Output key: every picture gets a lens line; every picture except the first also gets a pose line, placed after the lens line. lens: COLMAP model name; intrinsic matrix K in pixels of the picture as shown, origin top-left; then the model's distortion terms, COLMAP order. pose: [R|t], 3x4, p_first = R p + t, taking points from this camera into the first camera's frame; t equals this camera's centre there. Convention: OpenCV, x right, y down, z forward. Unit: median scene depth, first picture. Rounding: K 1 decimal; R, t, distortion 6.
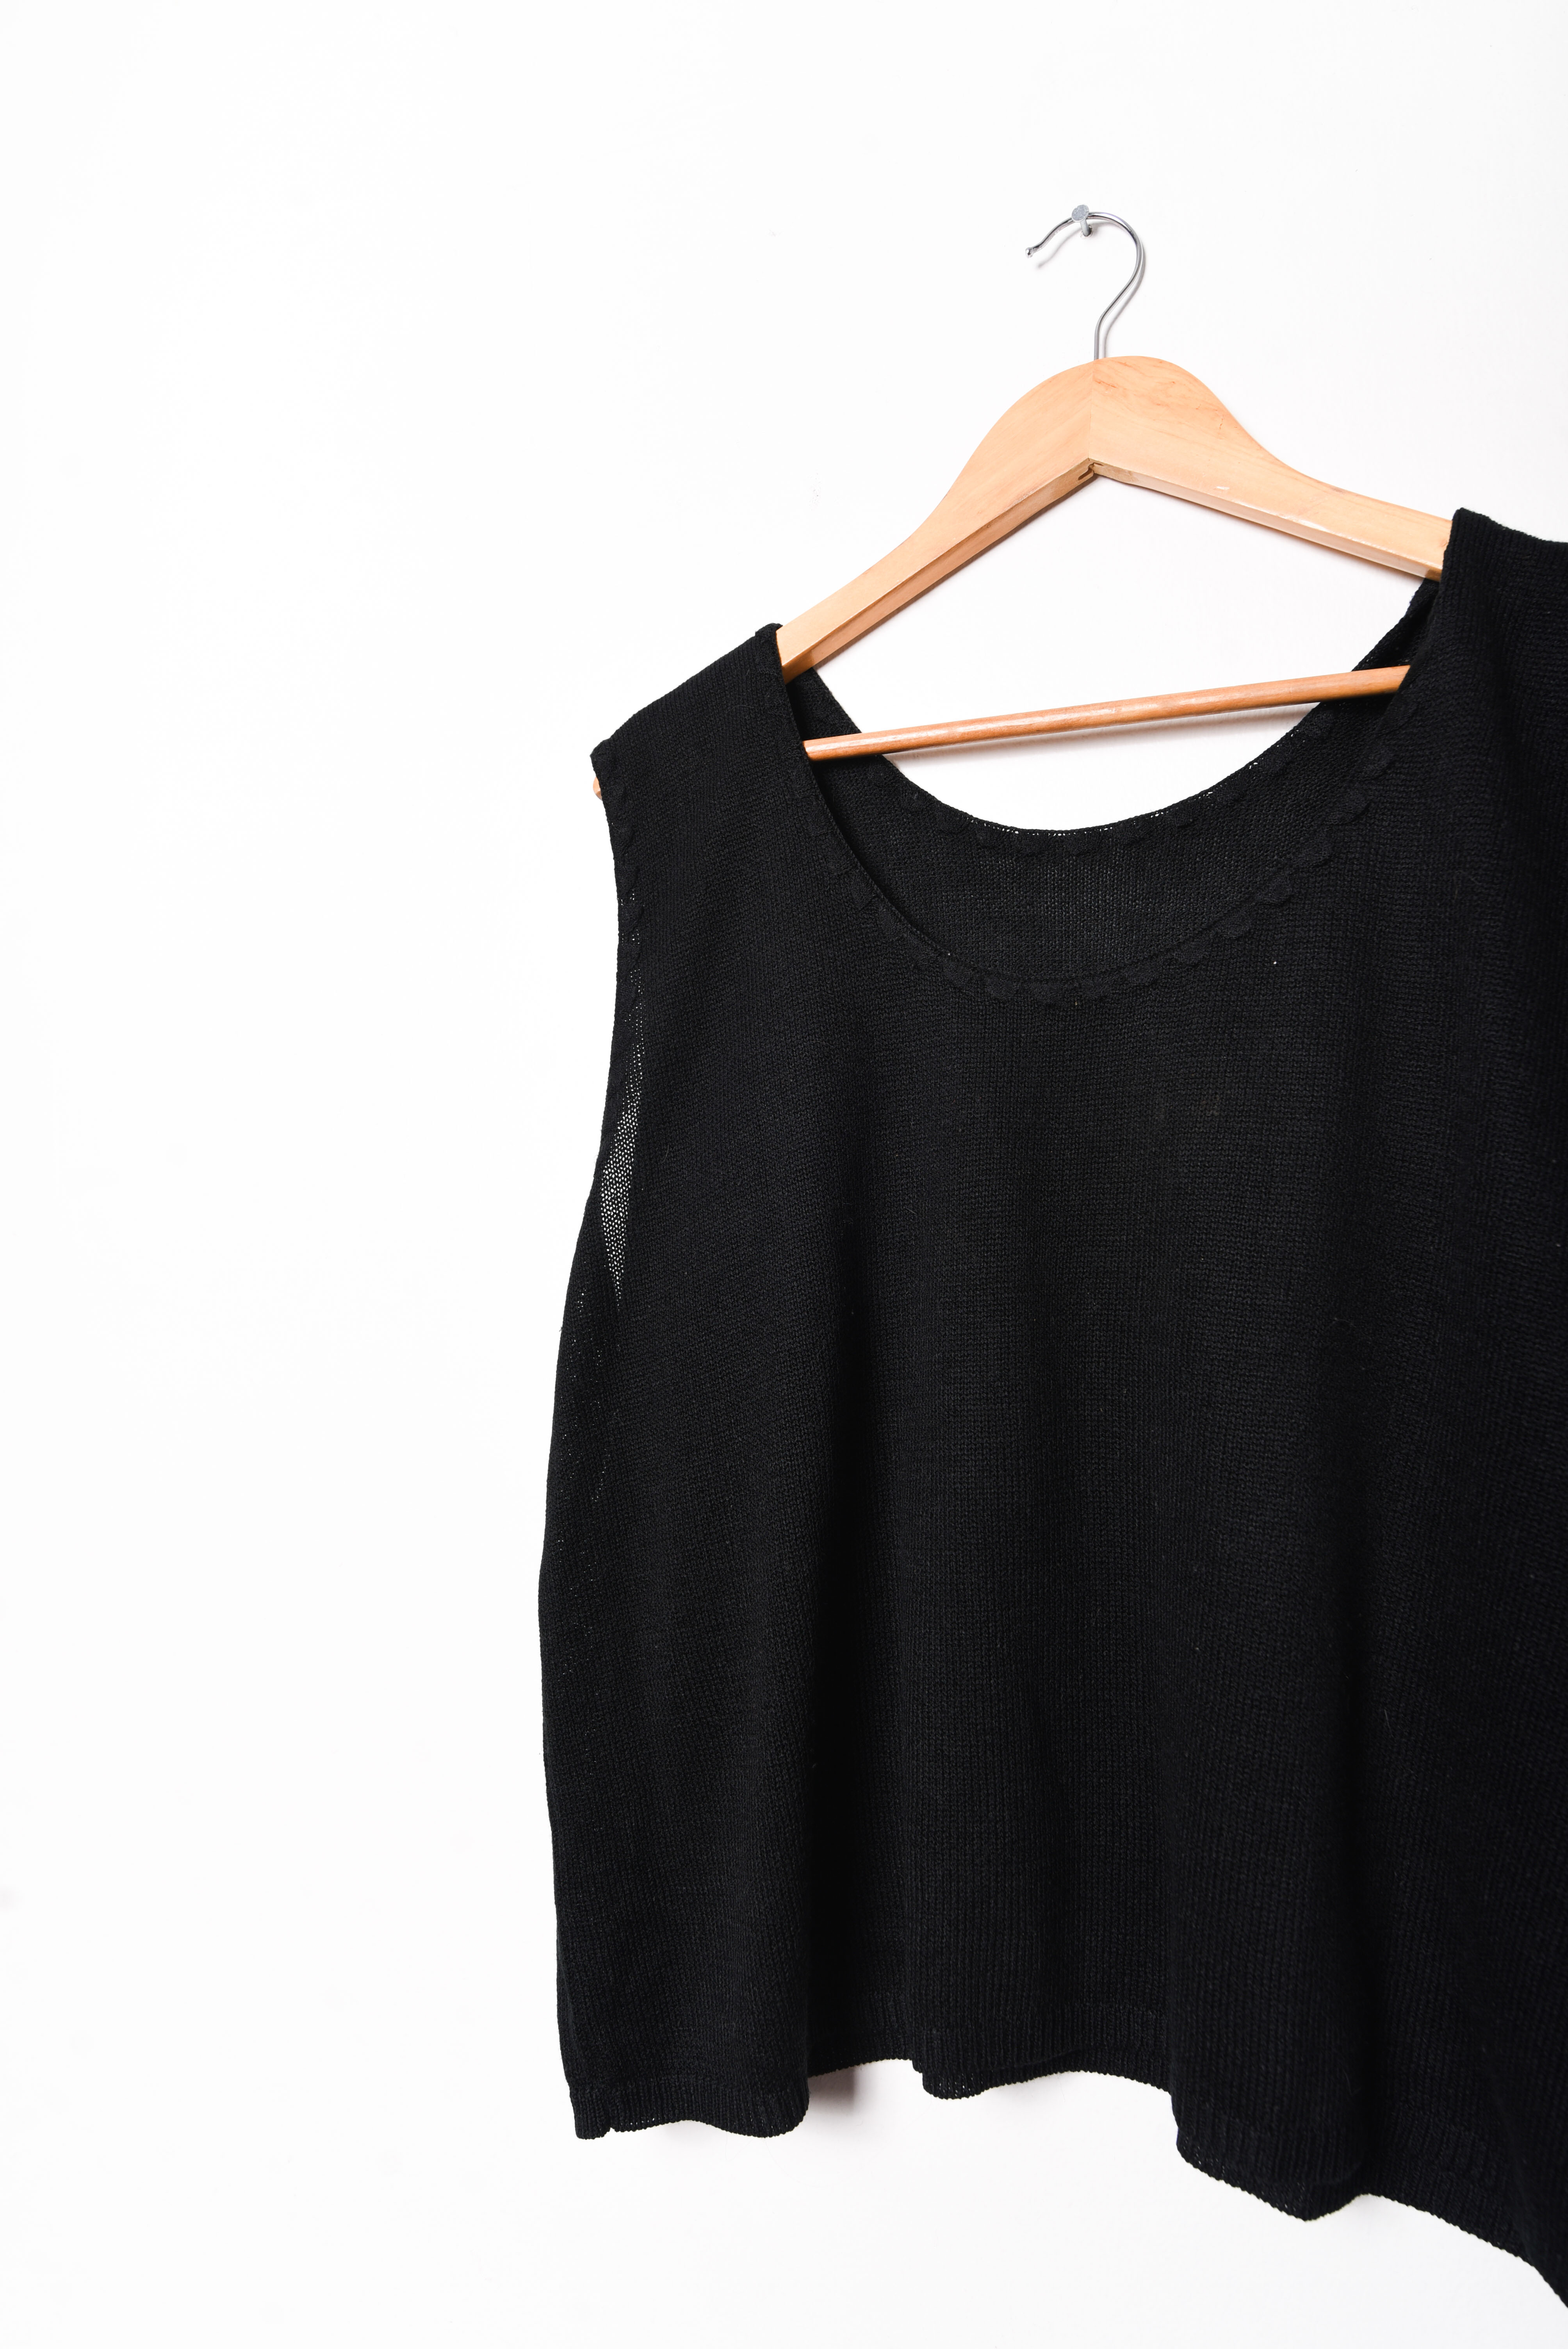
lens RADIAL K [[1389.6, 0, 777.5], [0, 1389.6, 1173.7], [0, 0, 1]] dist [-0.014977, -0.000250]
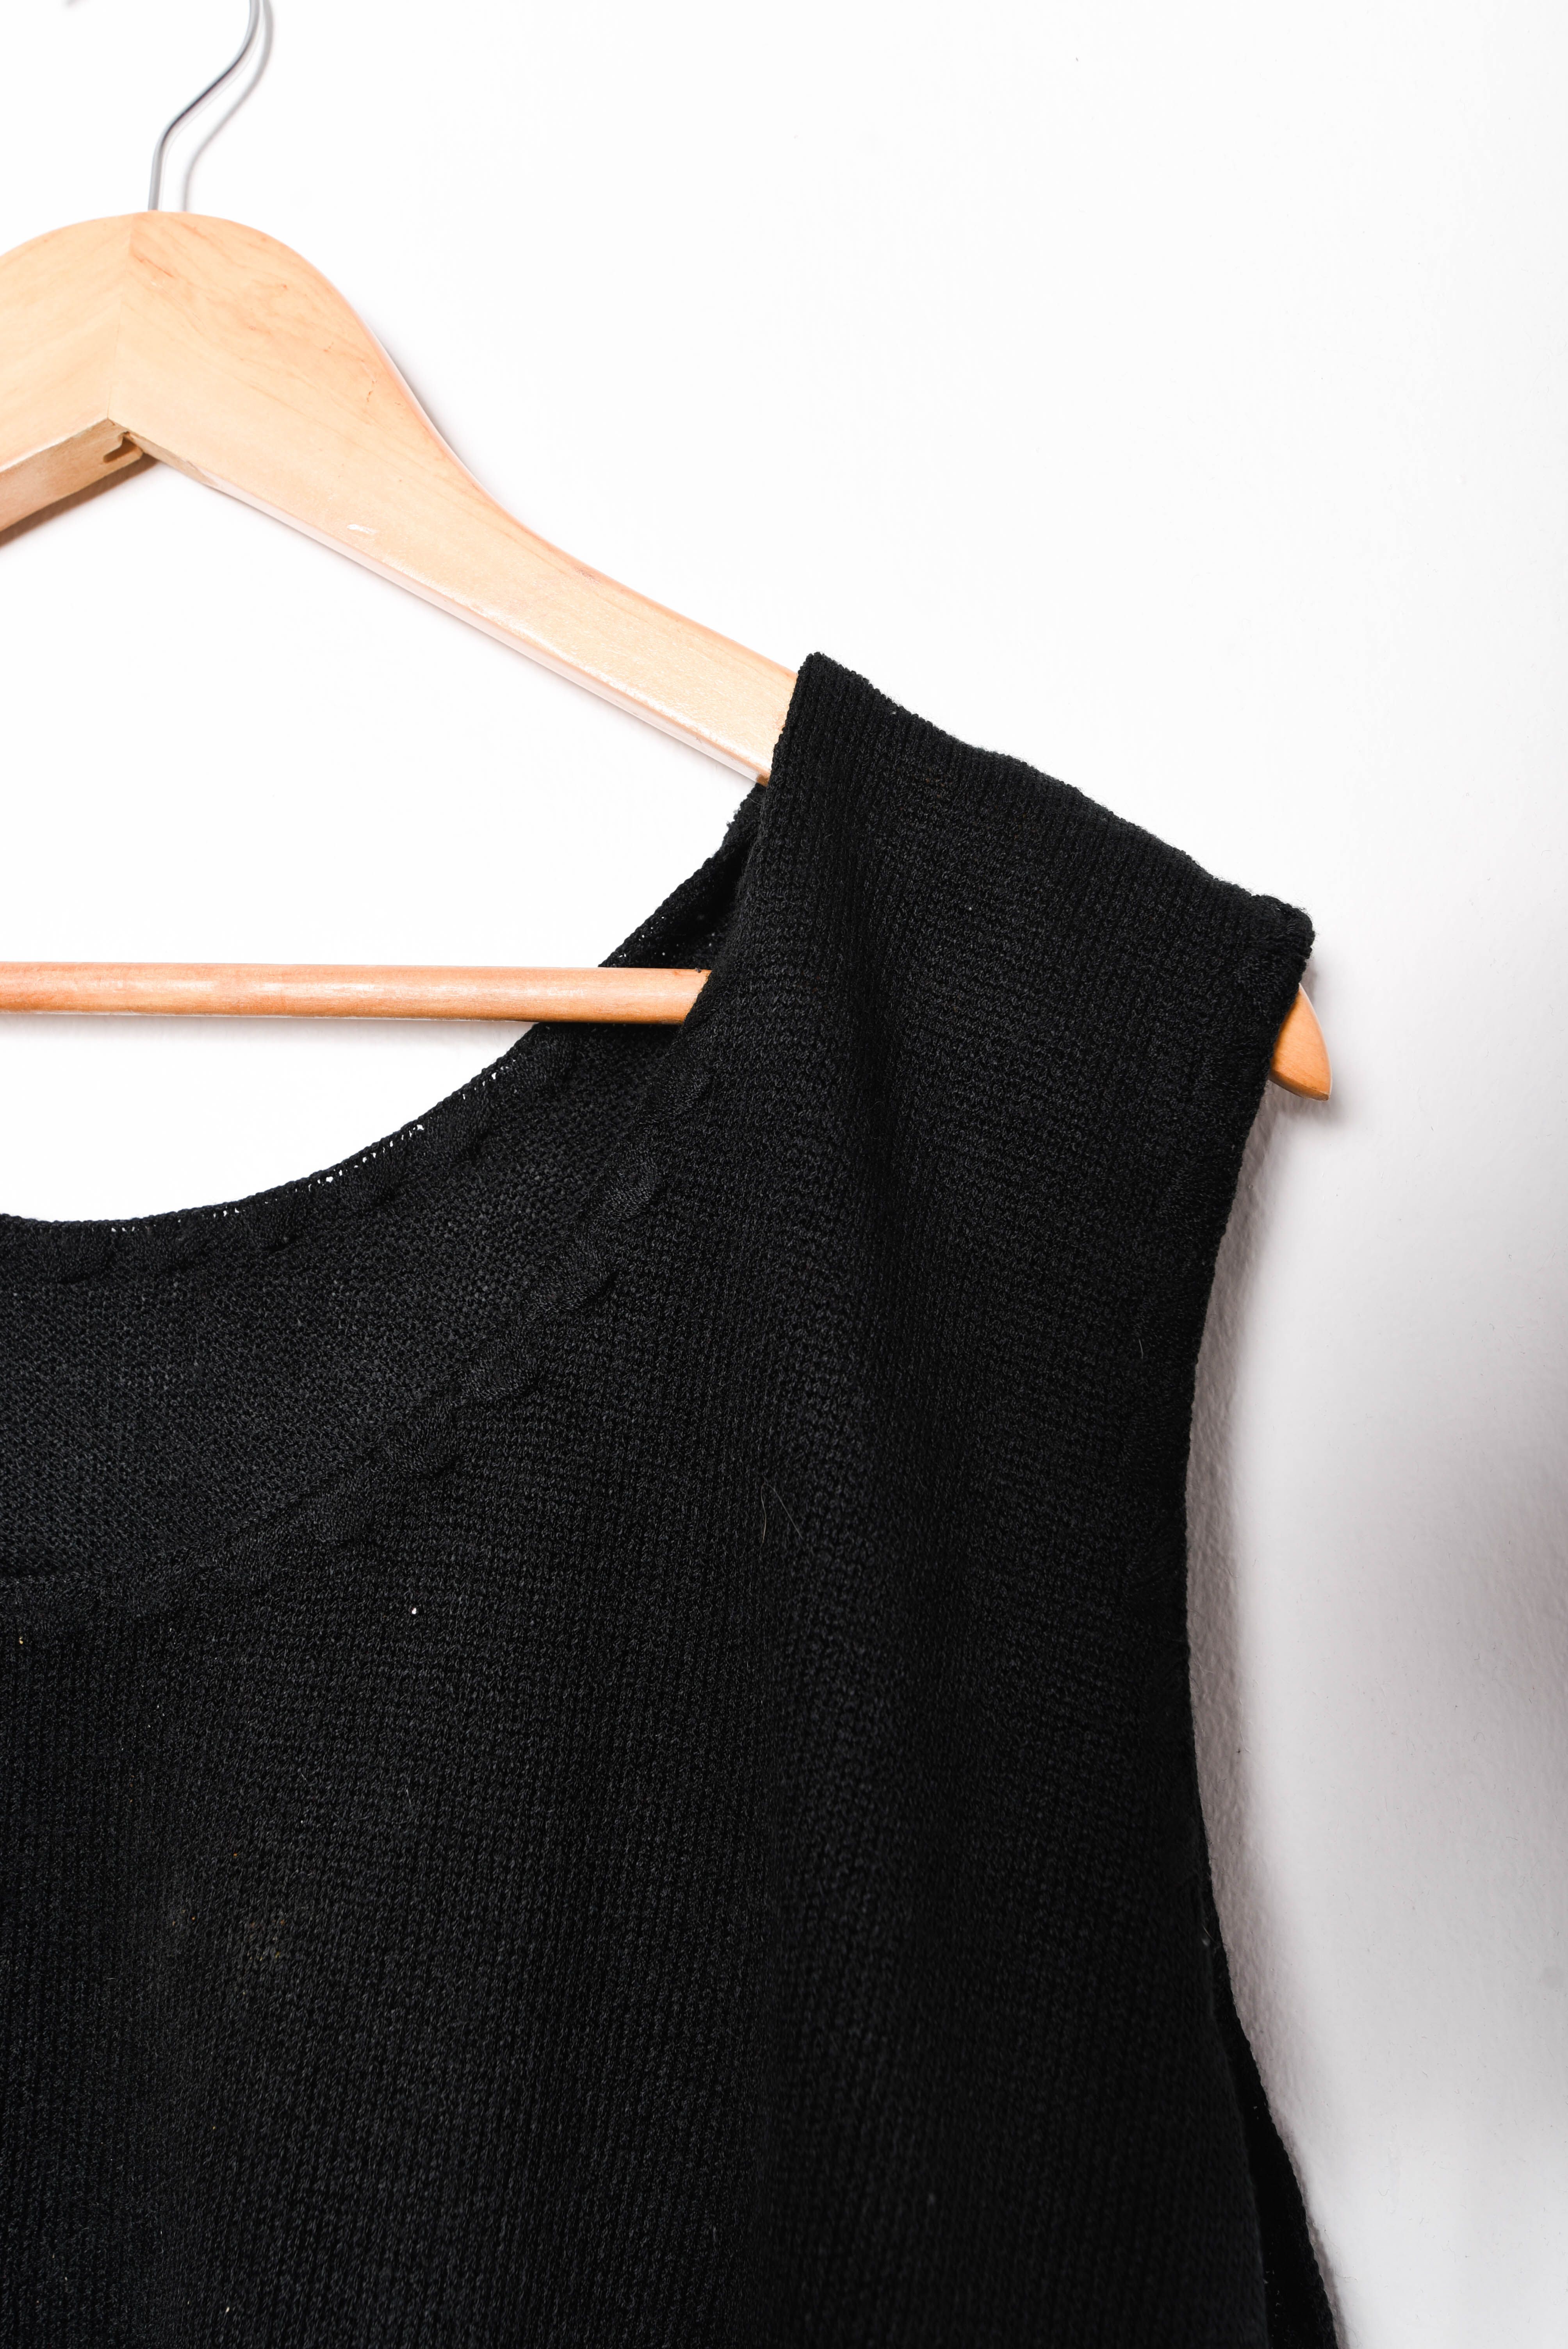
lens RADIAL K [[1389.6, 0, 794.6], [0, 1389.6, 1140.1], [0, 0, 1]] dist [-0.014977, -0.000250]
pose [[0.953632, 0.010143, 0.300805, 0.325268], [-0.015096, 0.999786, 0.014143, -0.301037], [-0.300597, -0.018028, 0.953581, 0.510952]]
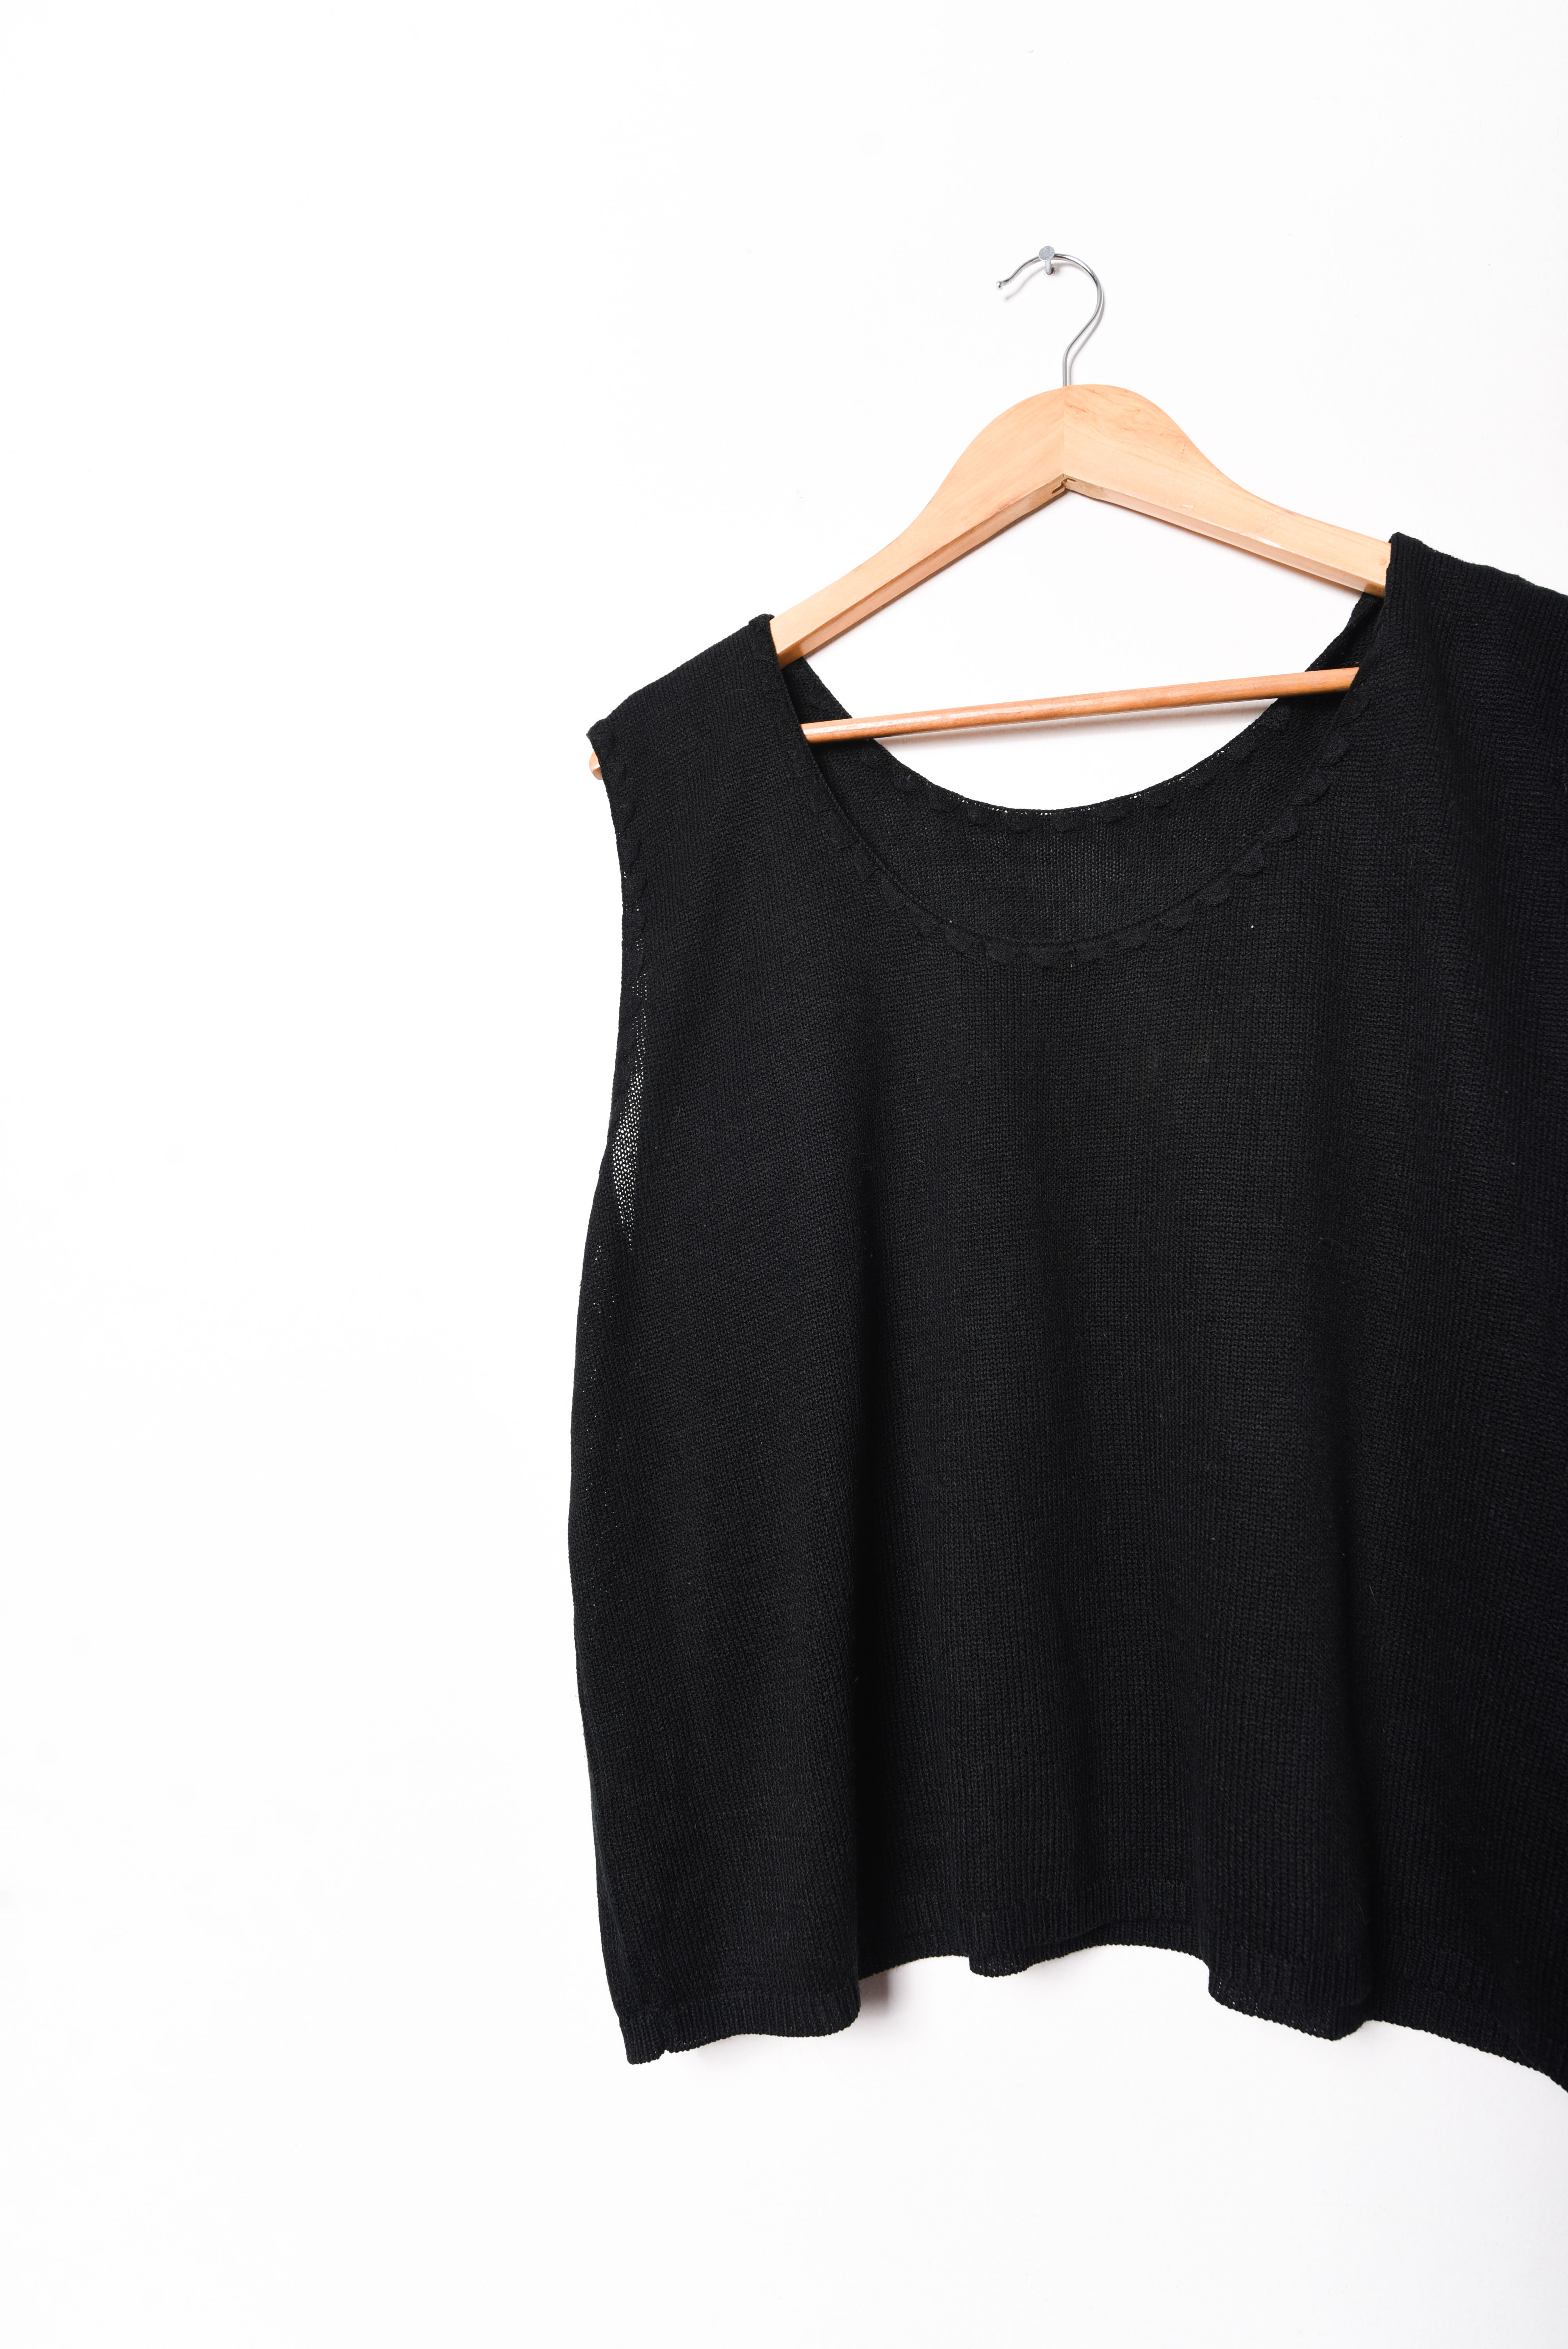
lens RADIAL K [[1389.6, 0, 785.2], [0, 1389.6, 1175.6], [0, 0, 1]] dist [-0.014977, -0.000250]
pose [[0.989155, -0.016432, 0.145950, -0.172960], [0.019143, 0.999669, -0.017195, 0.058295], [-0.145619, 0.019802, 0.989143, -0.047500]]
